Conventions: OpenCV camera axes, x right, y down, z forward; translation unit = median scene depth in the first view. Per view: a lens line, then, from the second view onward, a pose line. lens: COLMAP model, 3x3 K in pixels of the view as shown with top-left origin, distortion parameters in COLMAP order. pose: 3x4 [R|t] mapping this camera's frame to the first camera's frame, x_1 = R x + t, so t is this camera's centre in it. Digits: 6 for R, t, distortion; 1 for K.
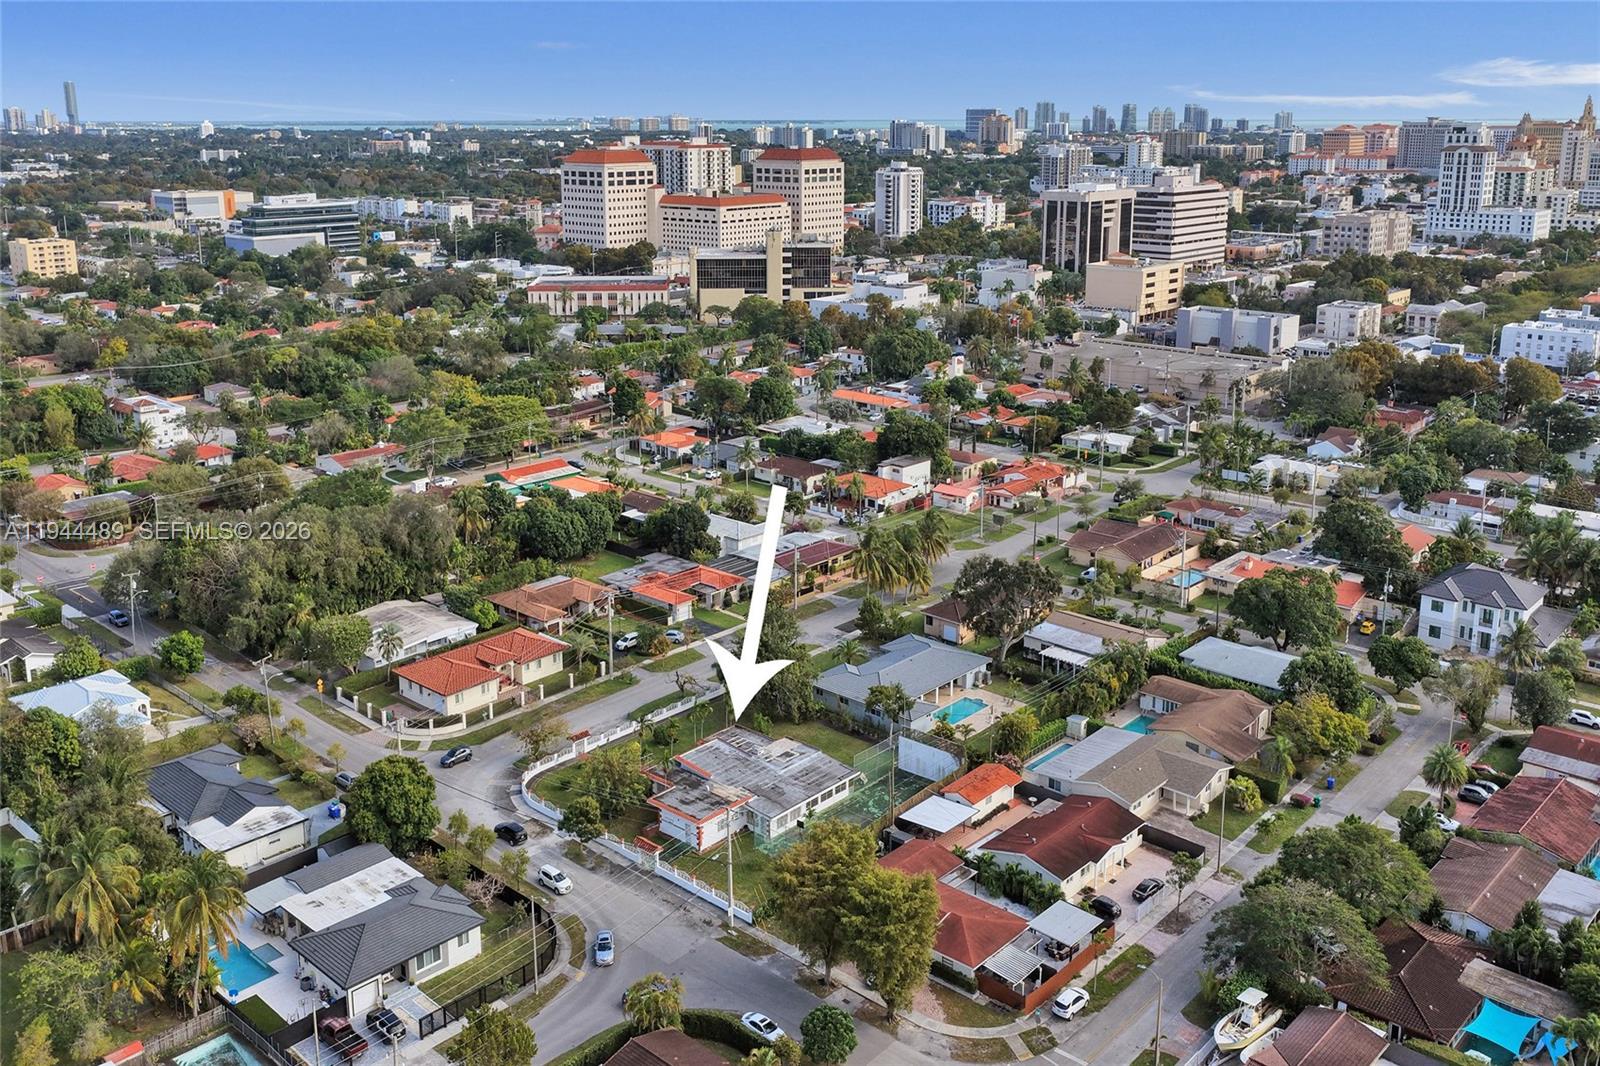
lens RADIAL K [[1374.7, 0, 800.0], [0, 1374.7, 533.0], [0, 0, 1]] dist [-0.004549, 0.009934]
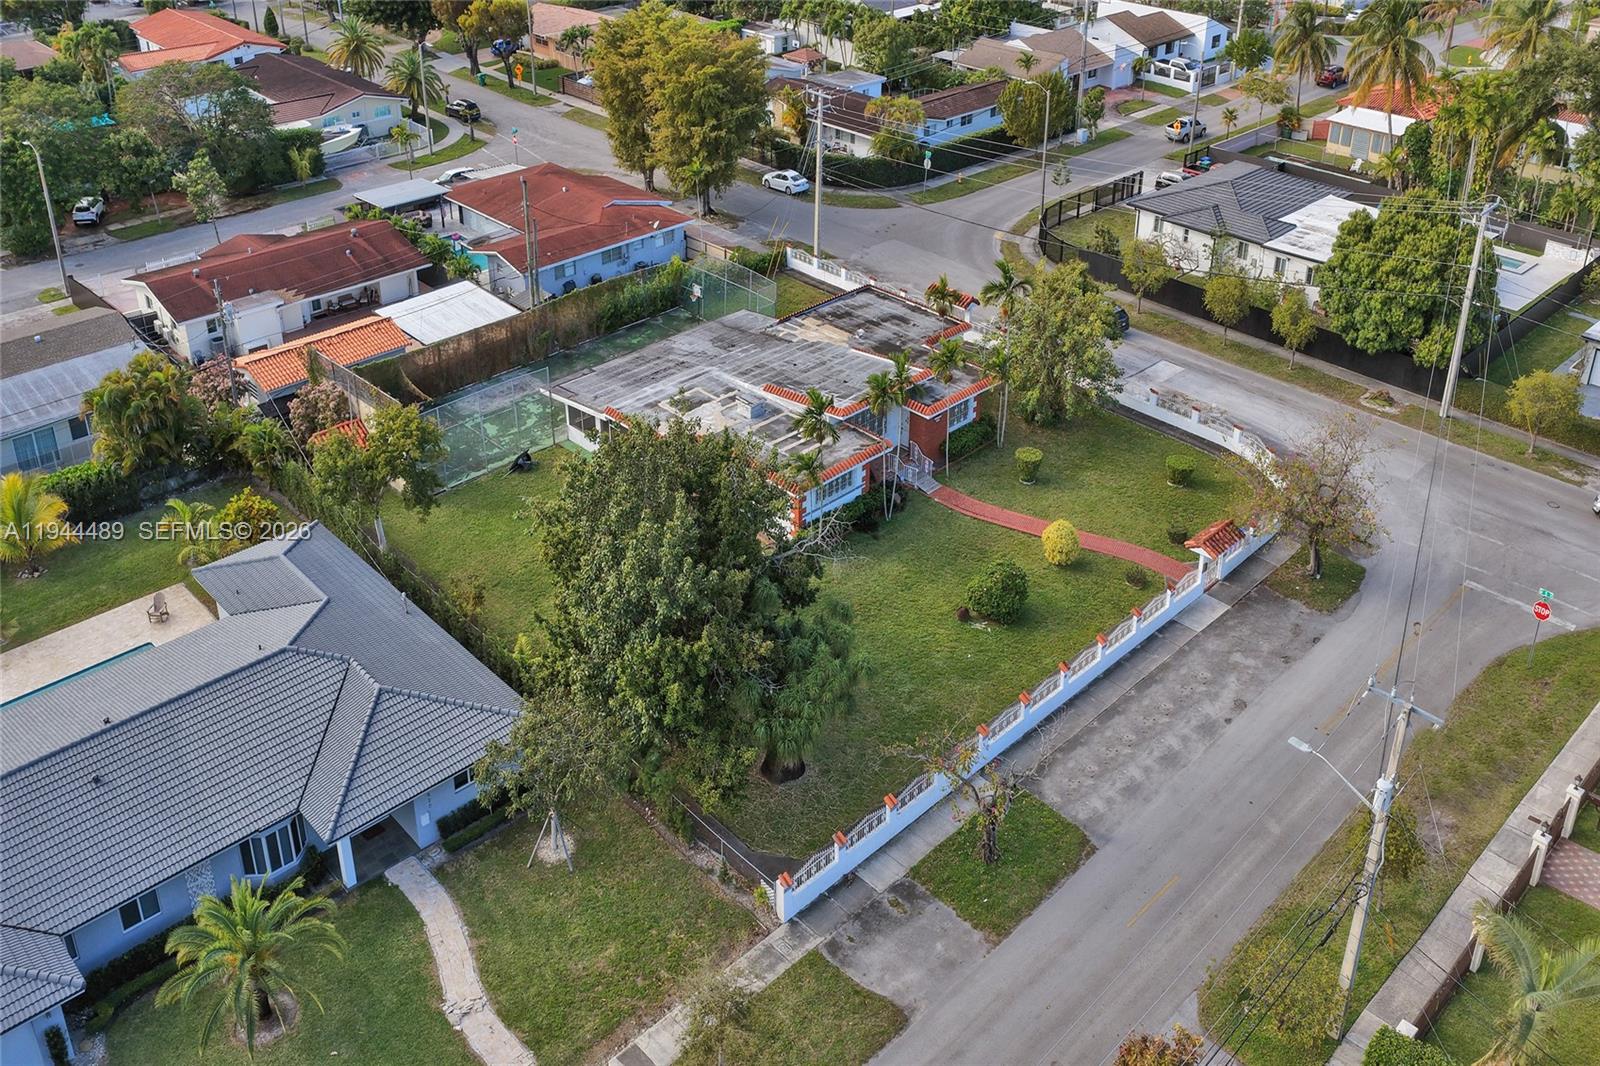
lens RADIAL K [[1307.3, 0, 798.5], [0, 1307.3, 490.5], [0, 0, 1]] dist [-0.003052, 0.008328]
pose [[-0.997495, -0.041867, 0.057014, -0.017849], [0.015244, 0.659837, 0.751254, -0.034311], [-0.069073, 0.750241, -0.657546, 0.325647]]
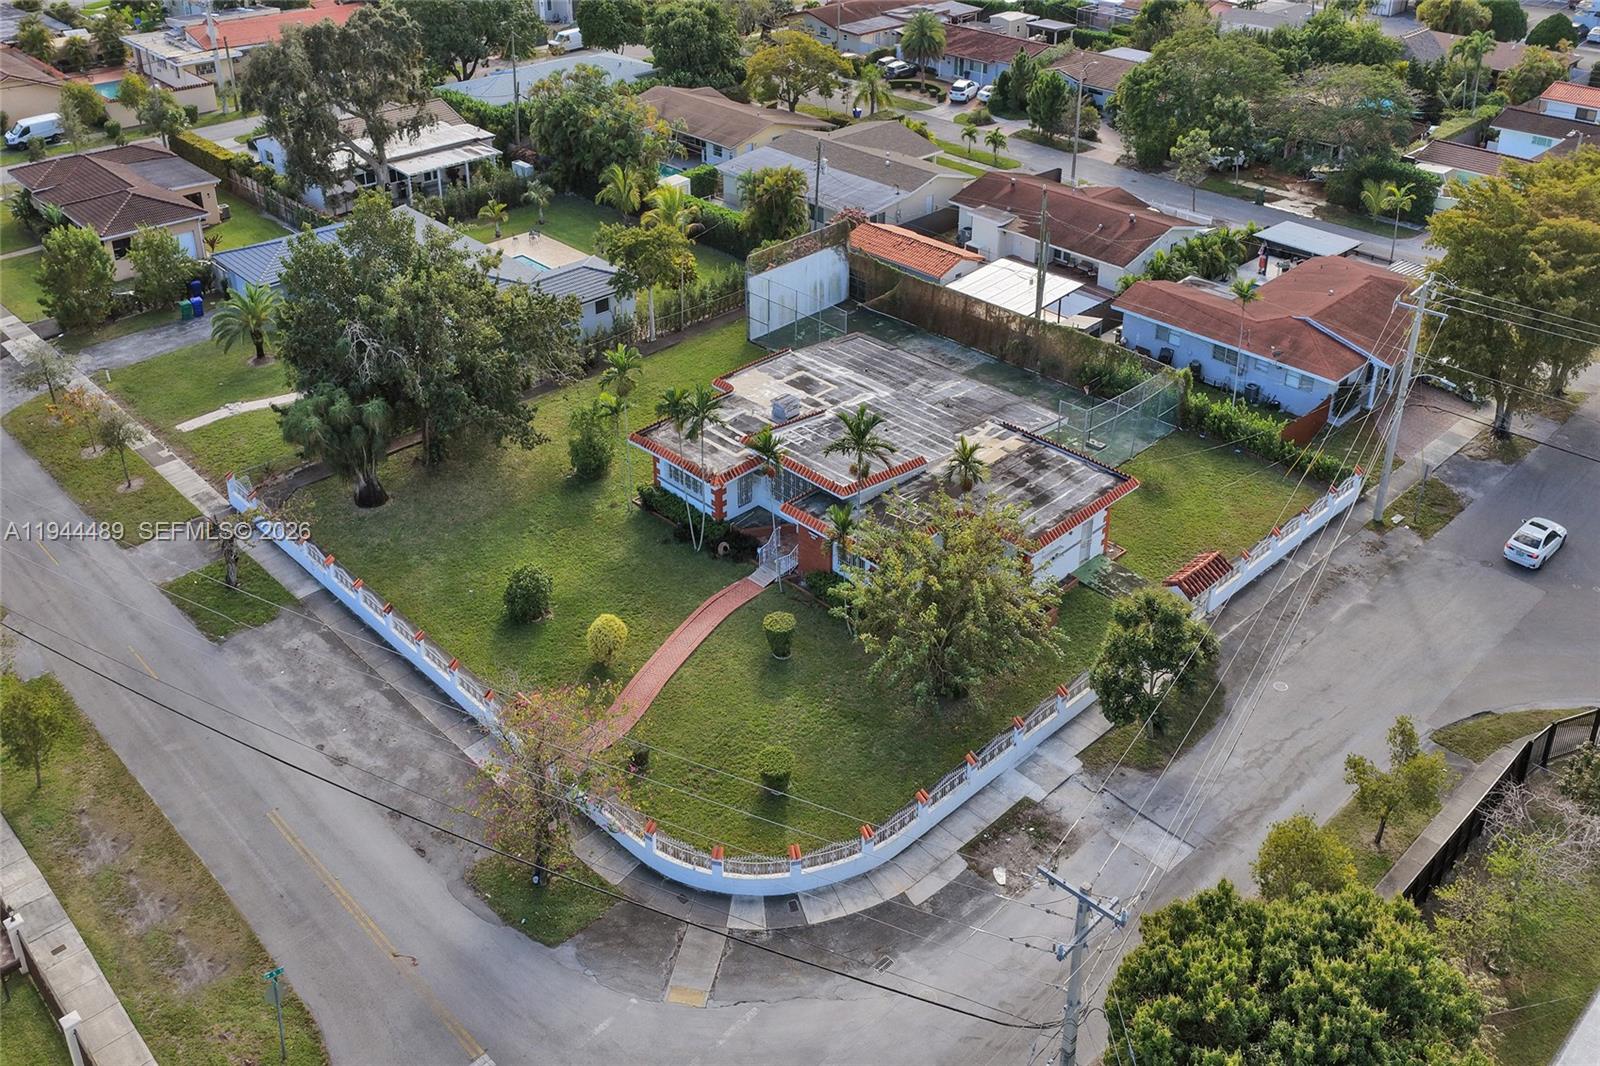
lens RADIAL K [[1290.8, 0, 804.4], [0, 1290.8, 498.4], [0, 0, 1]] dist [0.001006, 0.011103]
pose [[0.069840, -0.529546, 0.845402, -0.099171], [0.291178, 0.821387, 0.490448, -0.004659], [-0.954116, 0.211909, 0.211558, 0.230334]]
